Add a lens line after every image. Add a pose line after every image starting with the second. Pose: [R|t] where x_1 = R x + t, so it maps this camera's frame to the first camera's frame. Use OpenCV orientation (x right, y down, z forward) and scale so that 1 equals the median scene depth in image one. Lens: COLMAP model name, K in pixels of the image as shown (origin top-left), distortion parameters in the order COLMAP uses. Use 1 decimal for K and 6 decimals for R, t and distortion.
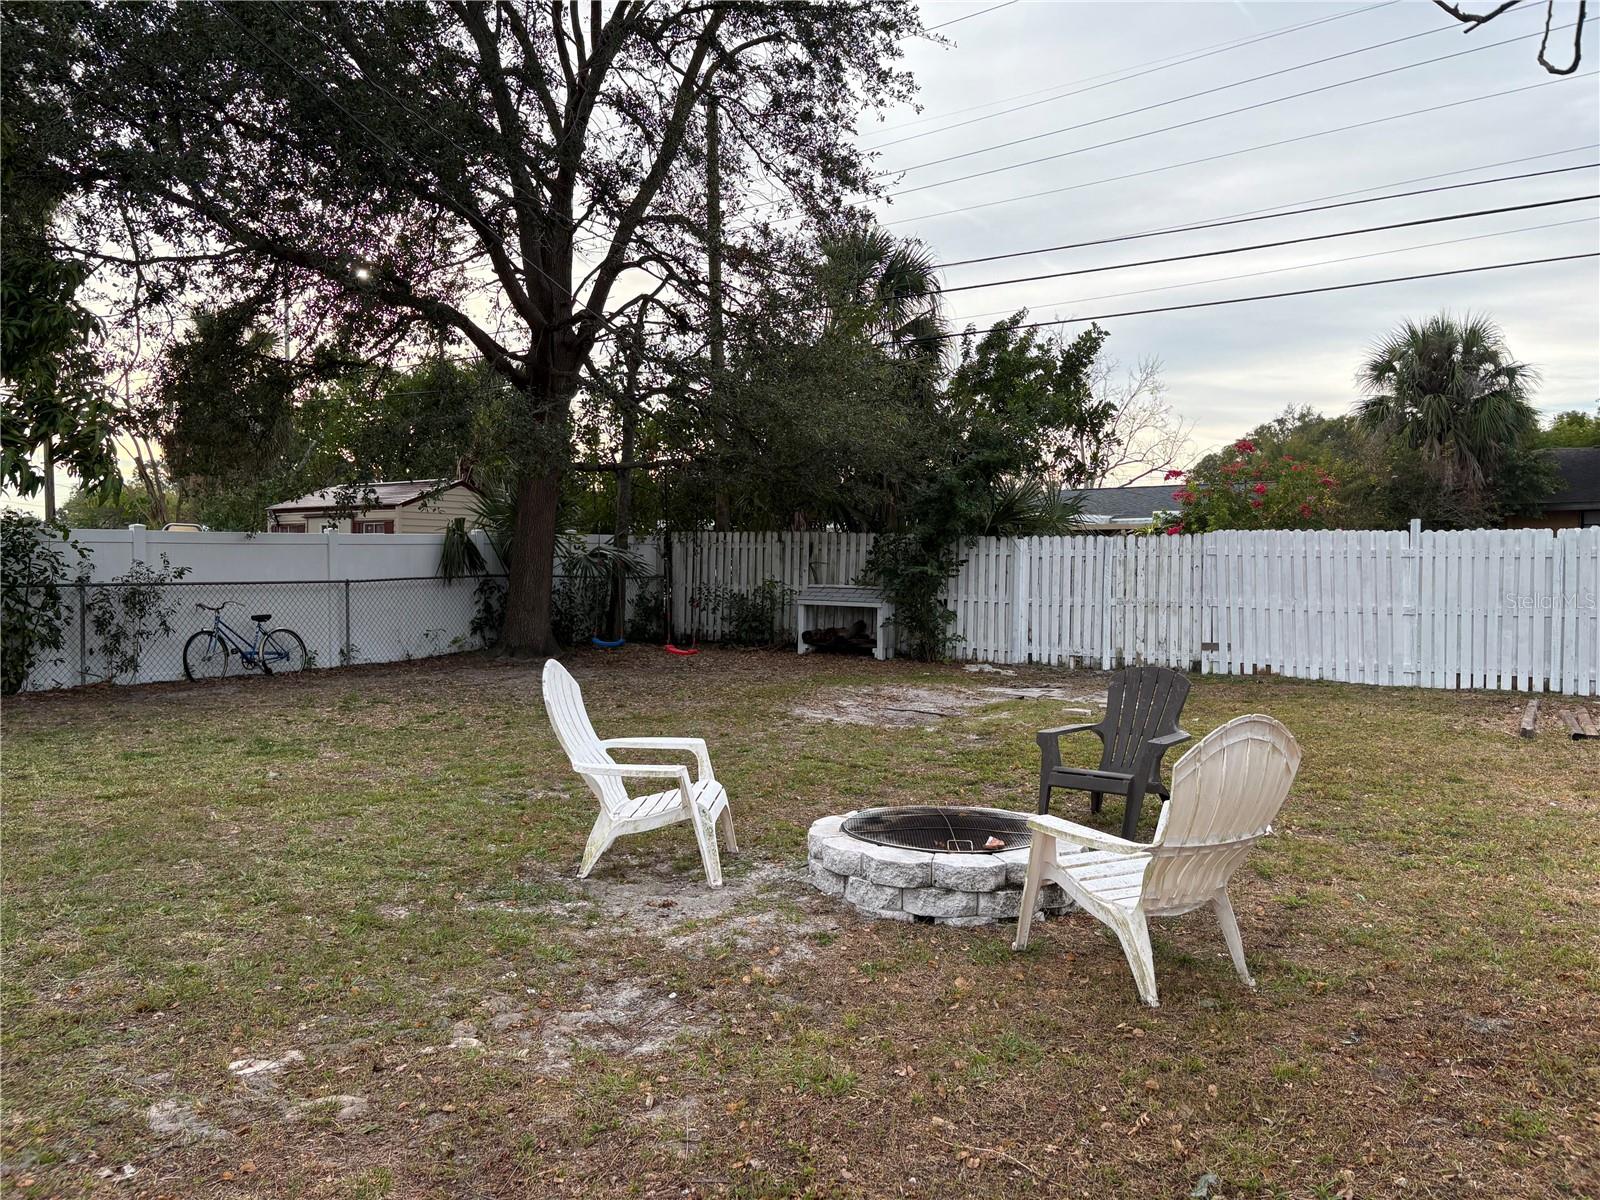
lens RADIAL K [[1219.9, 0, 804.9], [0, 1219.9, 597.9], [0, 0, 1]] dist [0.042878, -0.021420]
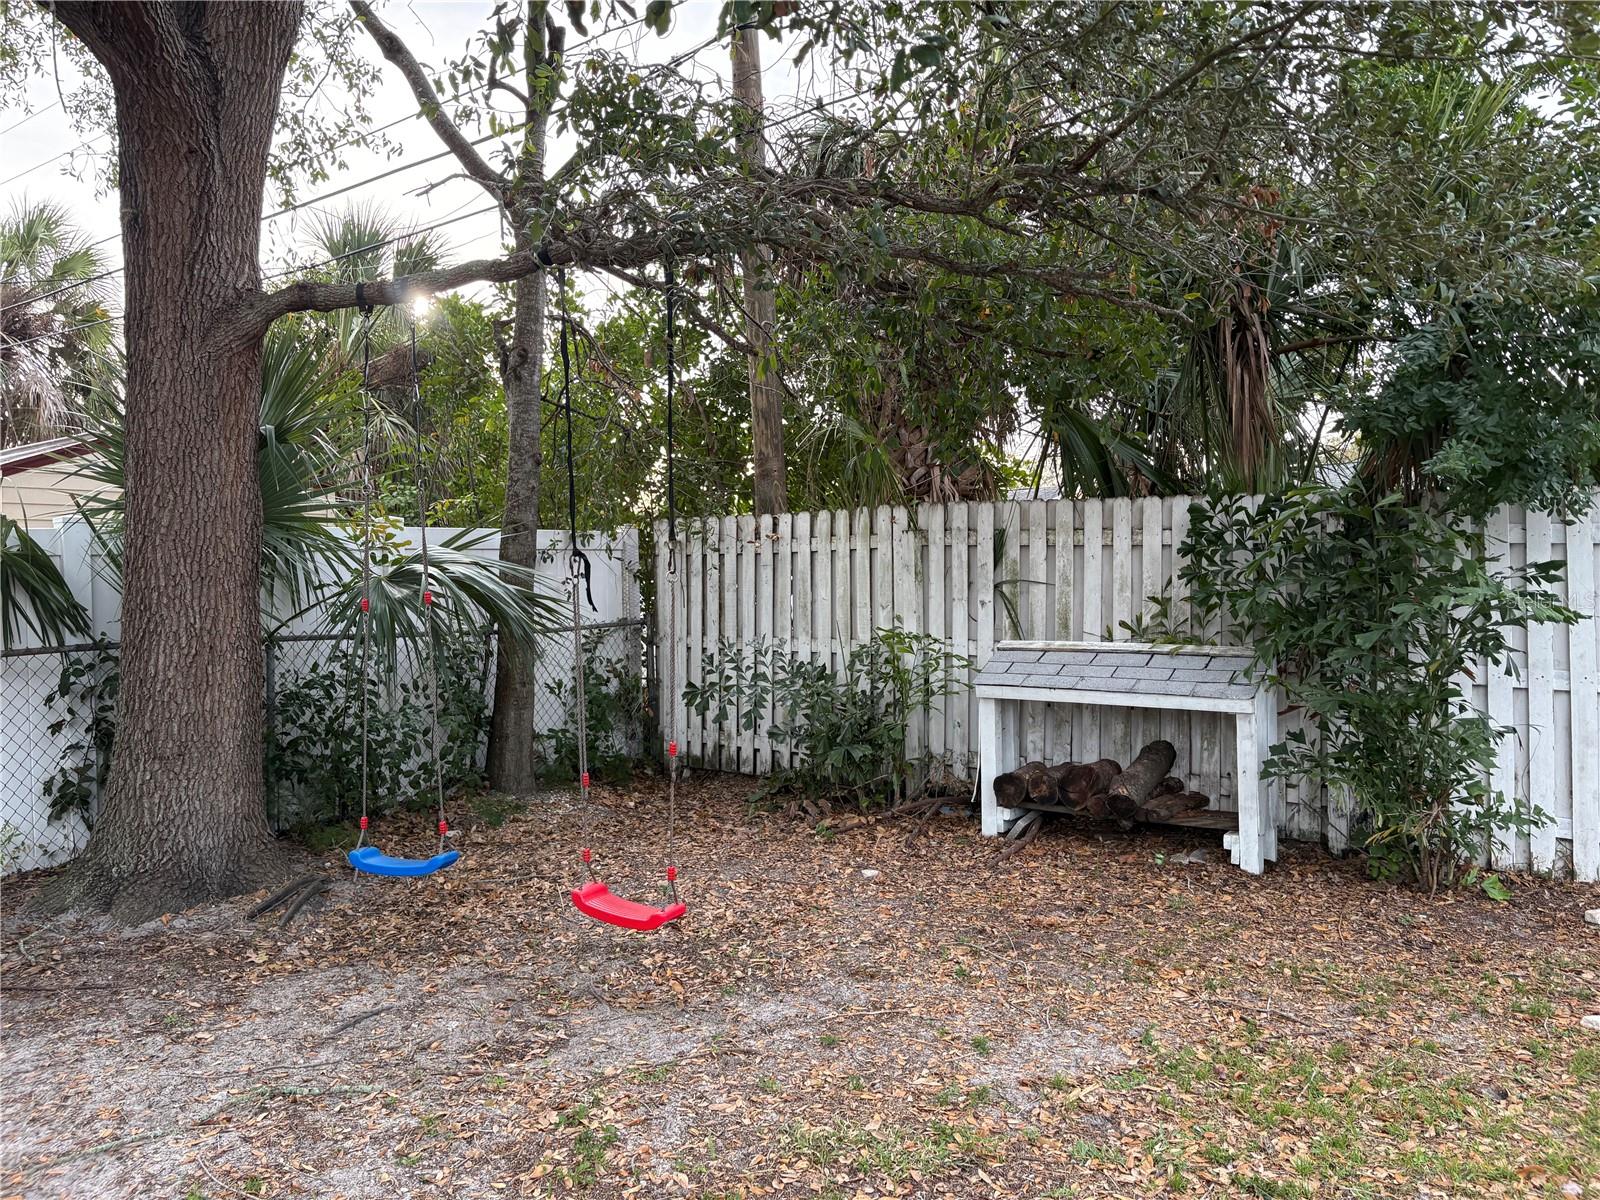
lens RADIAL K [[1219.9, 0, 796.5], [0, 1219.9, 594.1], [0, 0, 1]] dist [0.042878, -0.021420]
pose [[0.998048, -0.028631, -0.055508, -0.037350], [0.027772, 0.999483, -0.016188, -0.020735], [0.055943, 0.014615, 0.998327, 0.614522]]
